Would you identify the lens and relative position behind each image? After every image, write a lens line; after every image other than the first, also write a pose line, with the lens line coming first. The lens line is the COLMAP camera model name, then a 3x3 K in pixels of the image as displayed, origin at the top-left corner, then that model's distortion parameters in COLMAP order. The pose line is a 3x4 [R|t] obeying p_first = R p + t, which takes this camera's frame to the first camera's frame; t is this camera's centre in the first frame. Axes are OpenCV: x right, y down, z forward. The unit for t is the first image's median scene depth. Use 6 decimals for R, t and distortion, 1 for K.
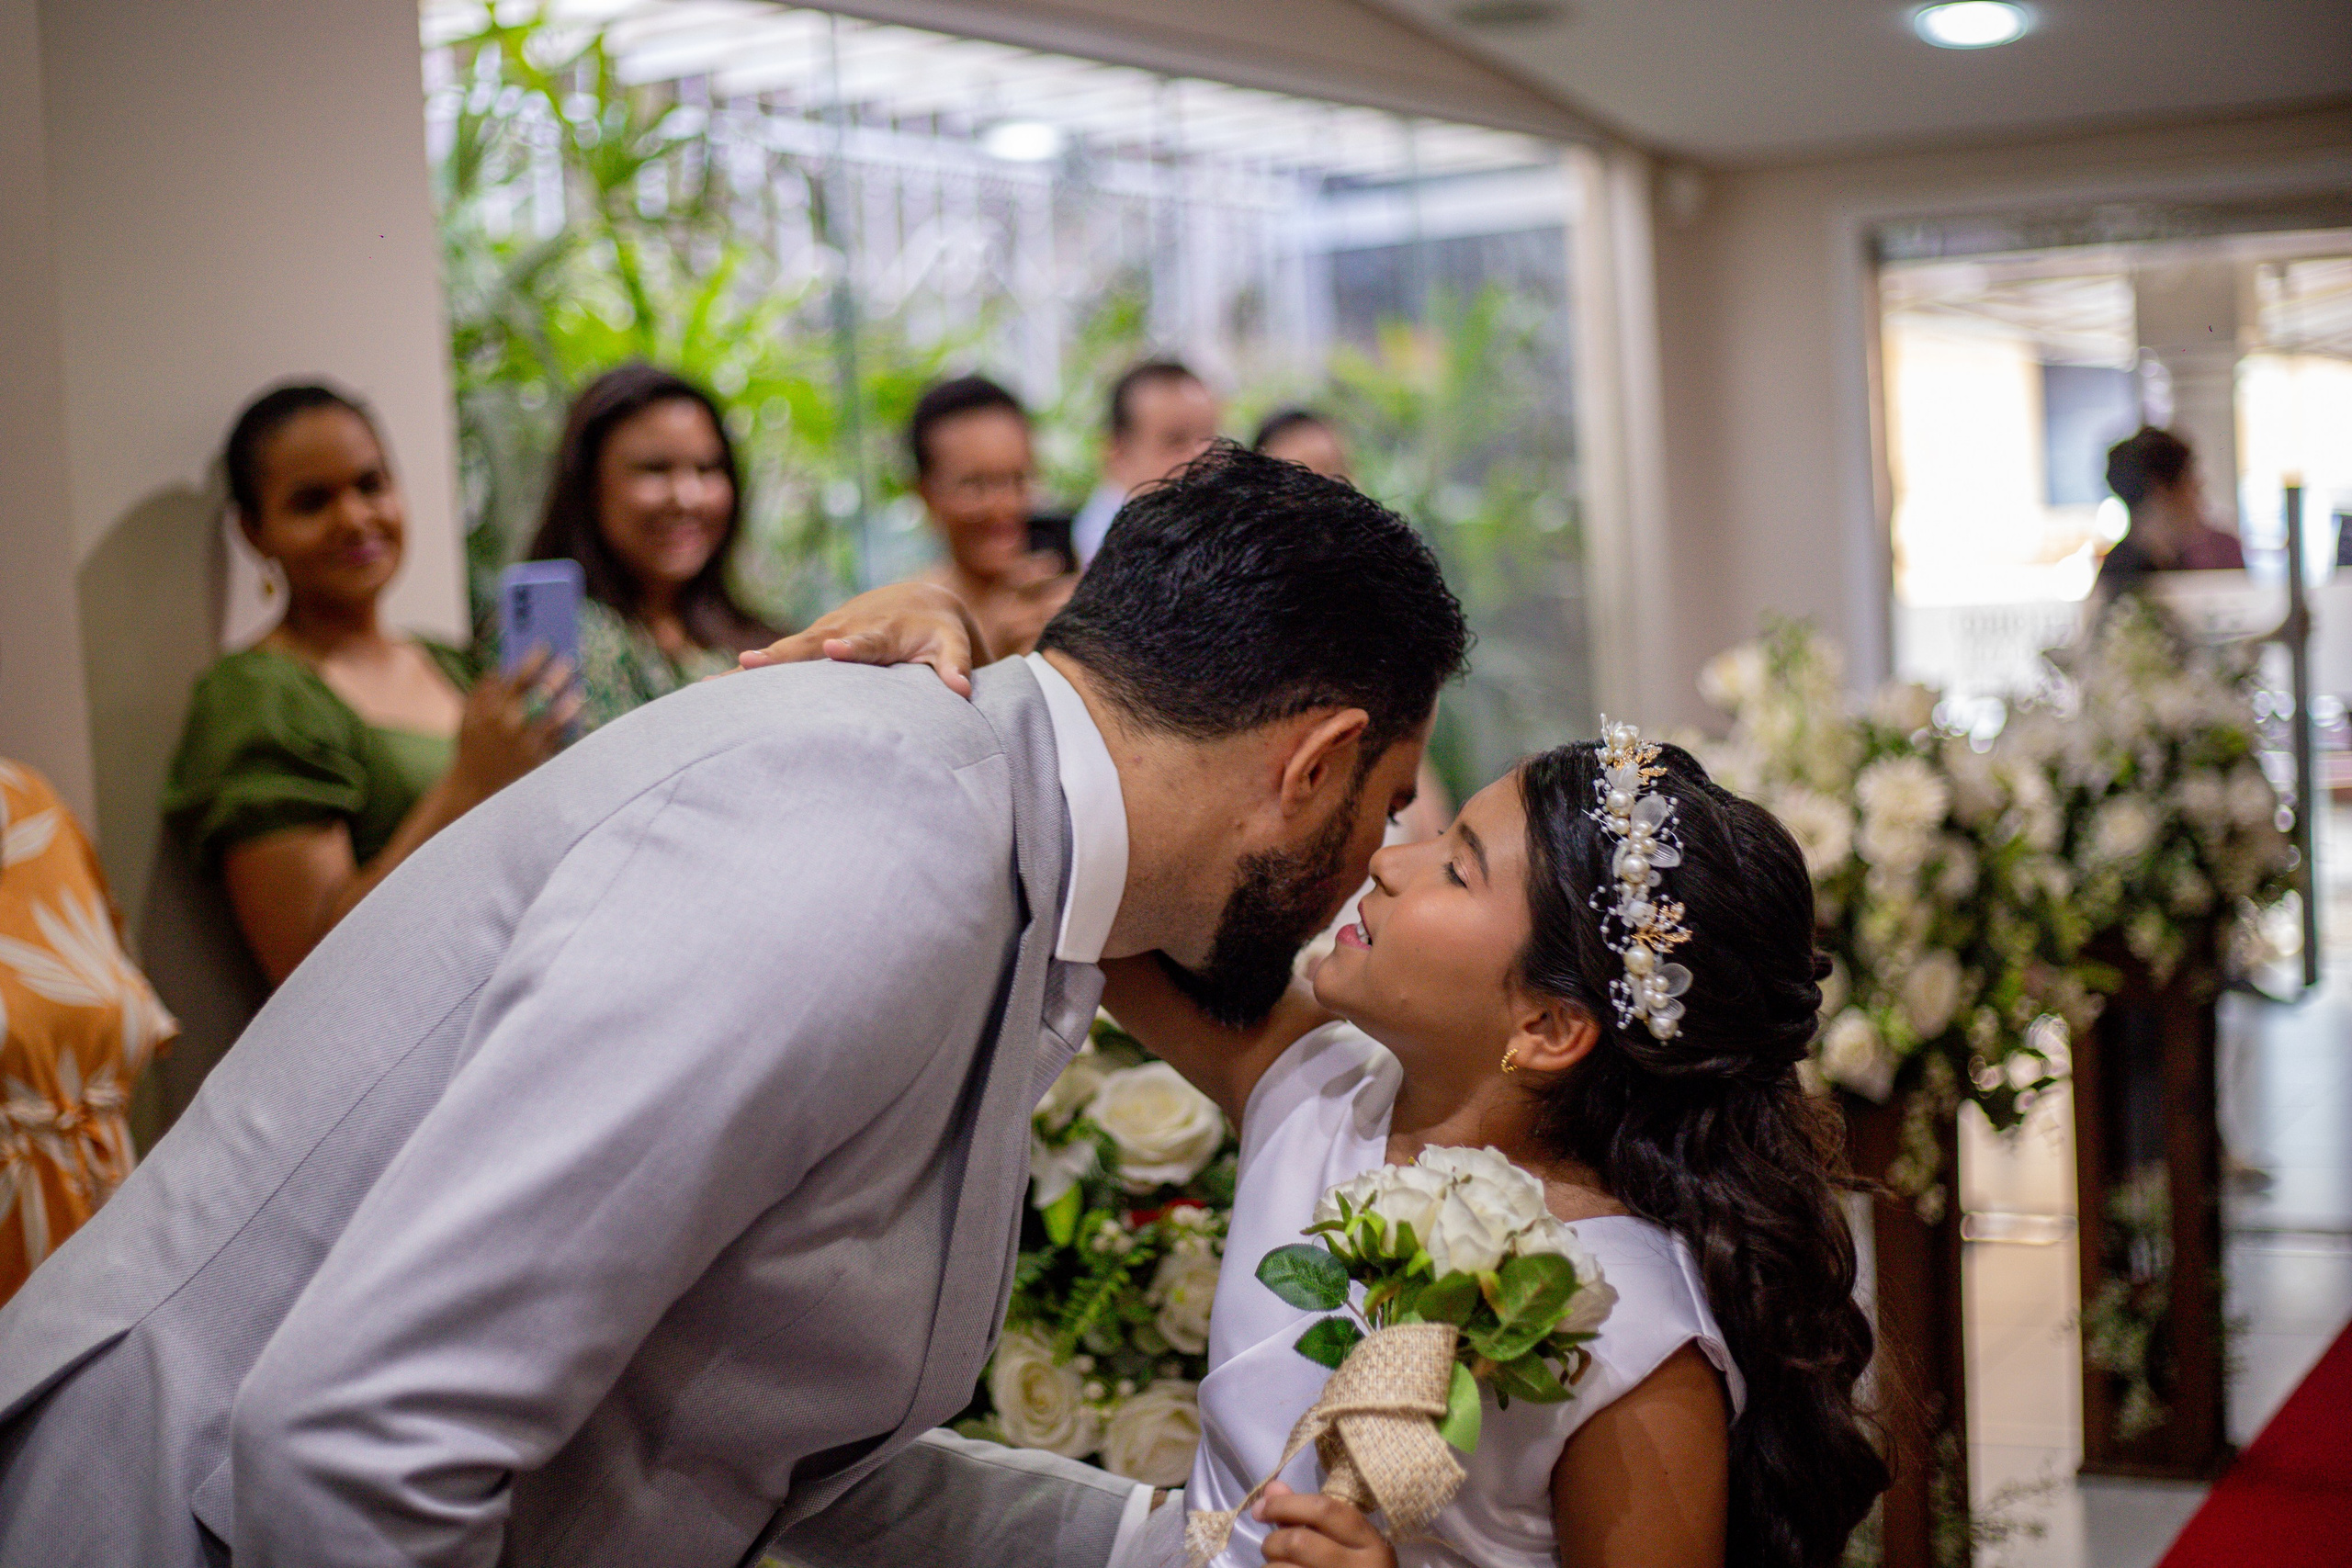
lens RADIAL K [[3489.6, 0, 1176.0], [0, 3489.6, 784.0], [0, 0, 1]] dist [-0.101896, -0.083601]
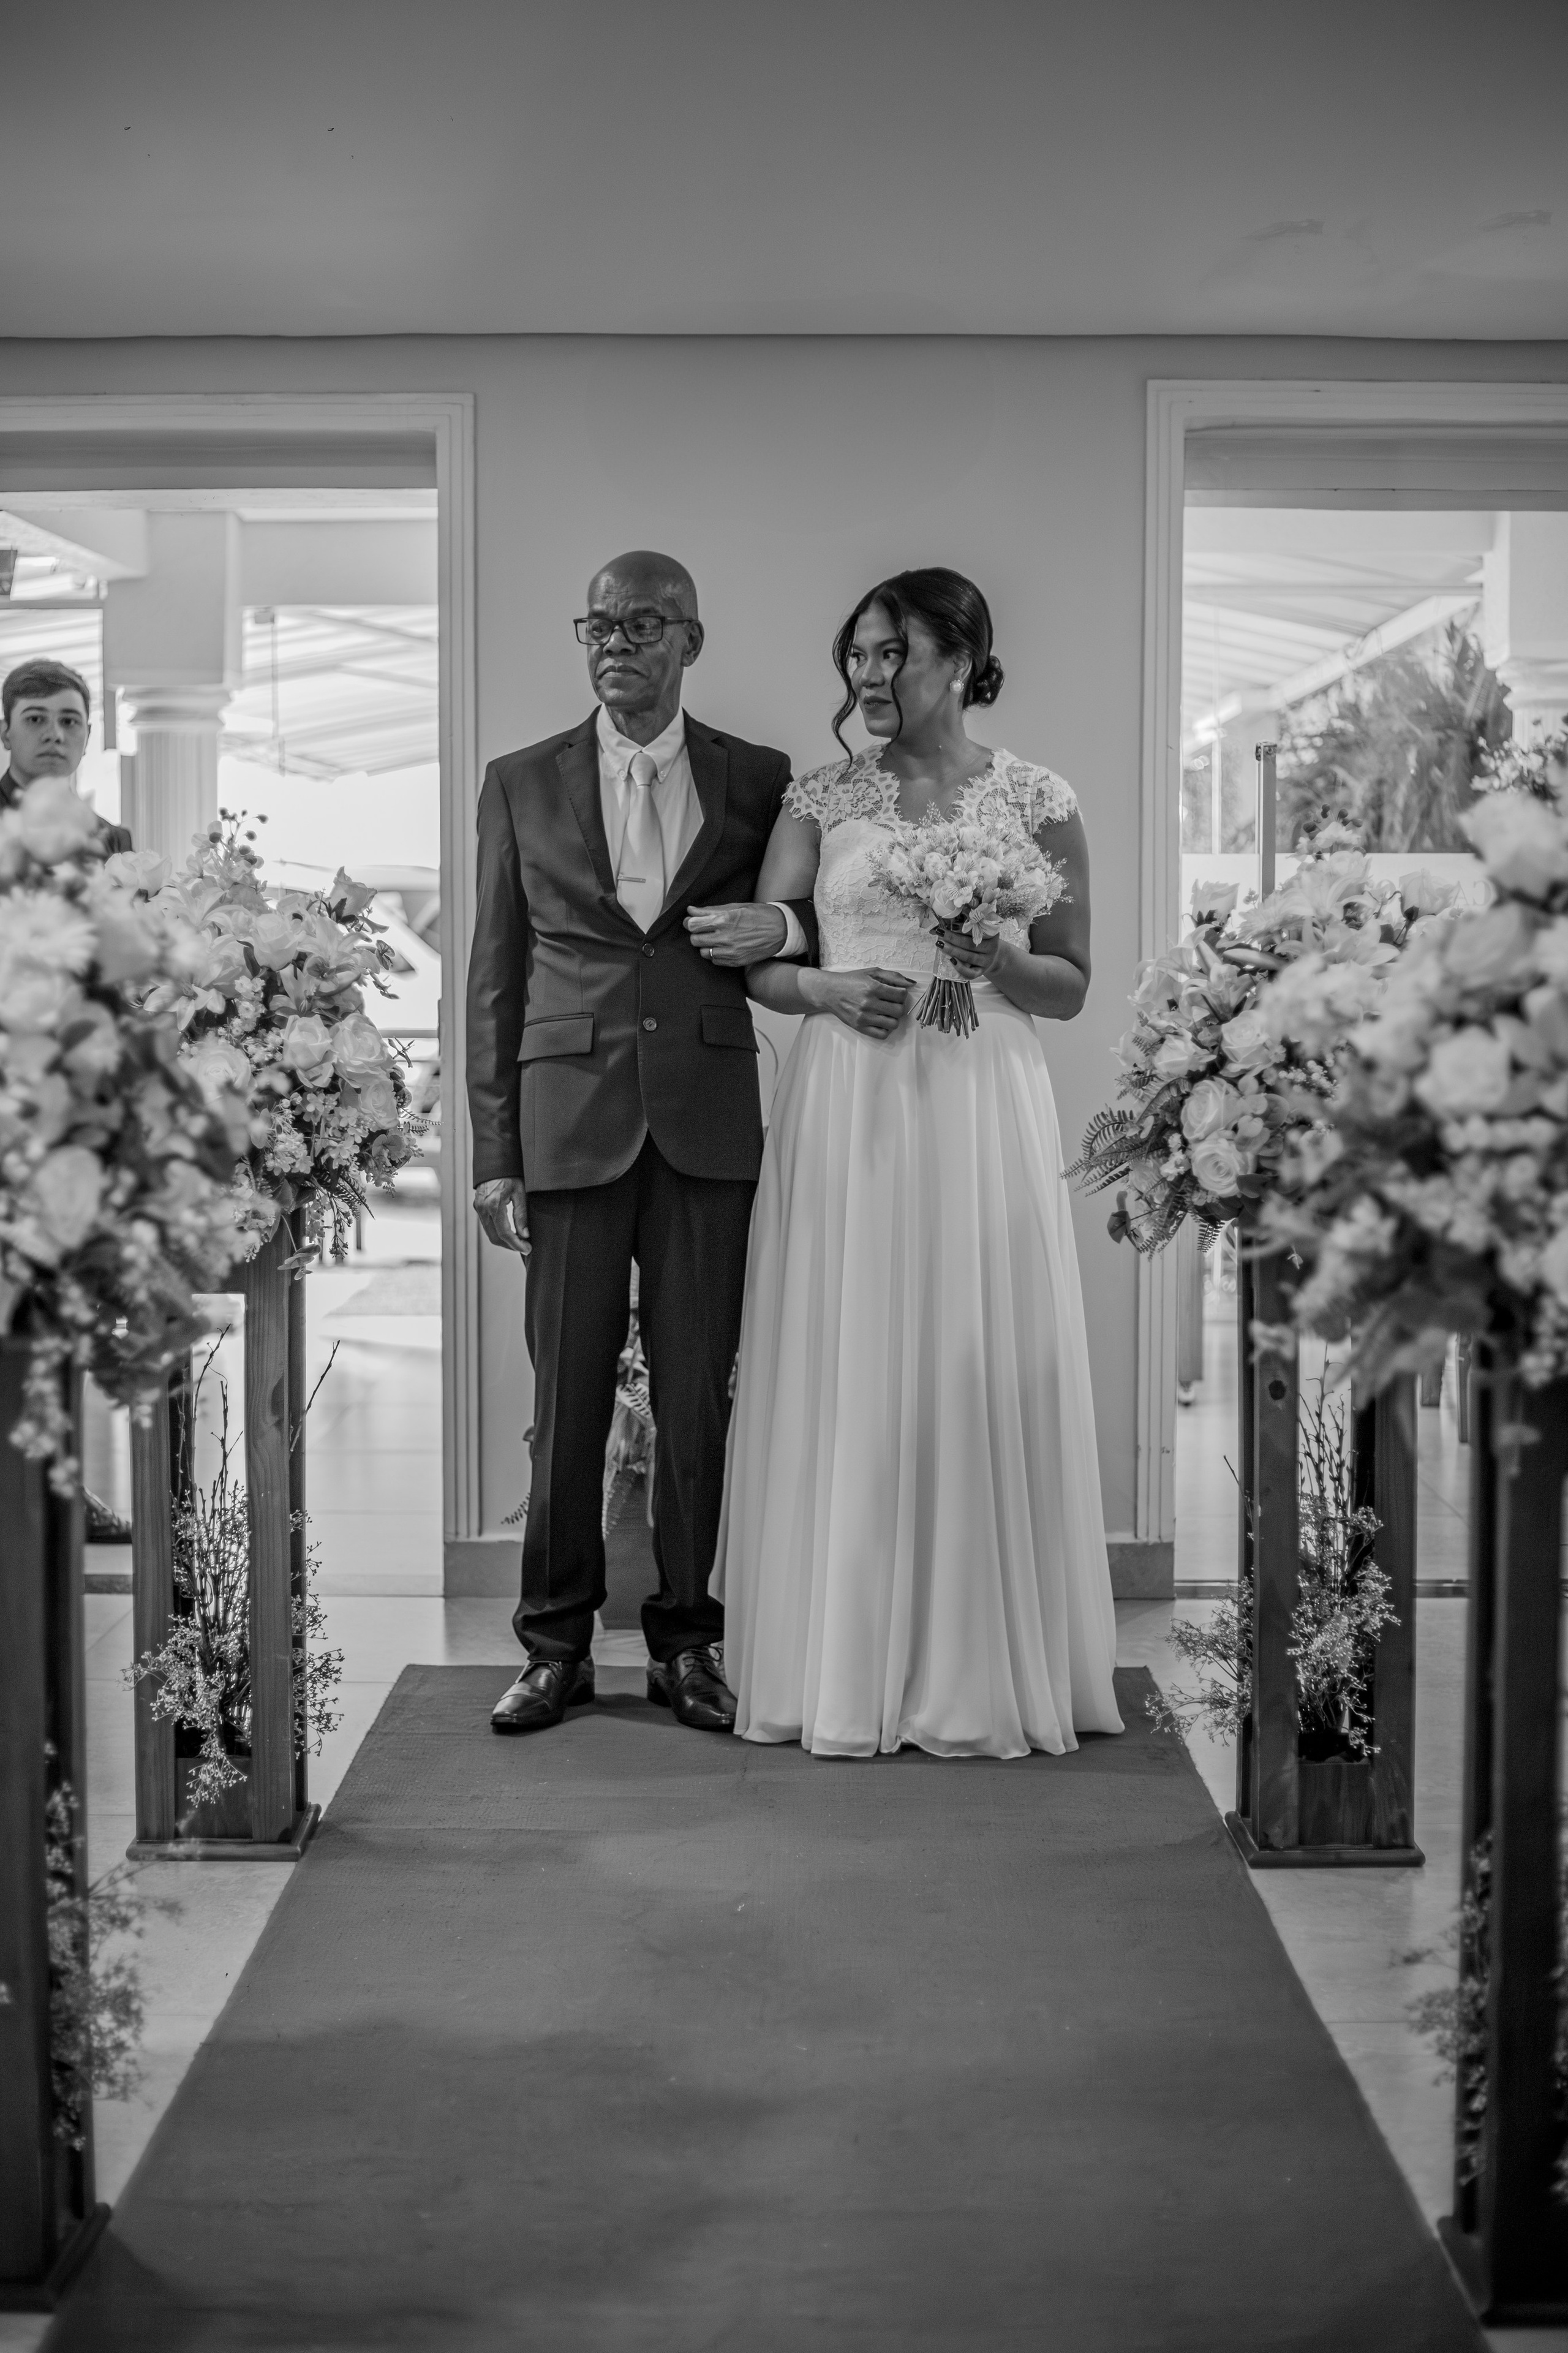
lens RADIAL K [[3442.8, 0, 784.0], [0, 3442.8, 1176.5], [0, 0, 1]] dist [-0.101201, -0.037956]
pose [[0.879924, 0.027212, 0.474334, 0.001475], [-0.022031, 0.999621, -0.016479, 0.063214], [-0.474603, 0.004050, 0.880191, 0.266768]]
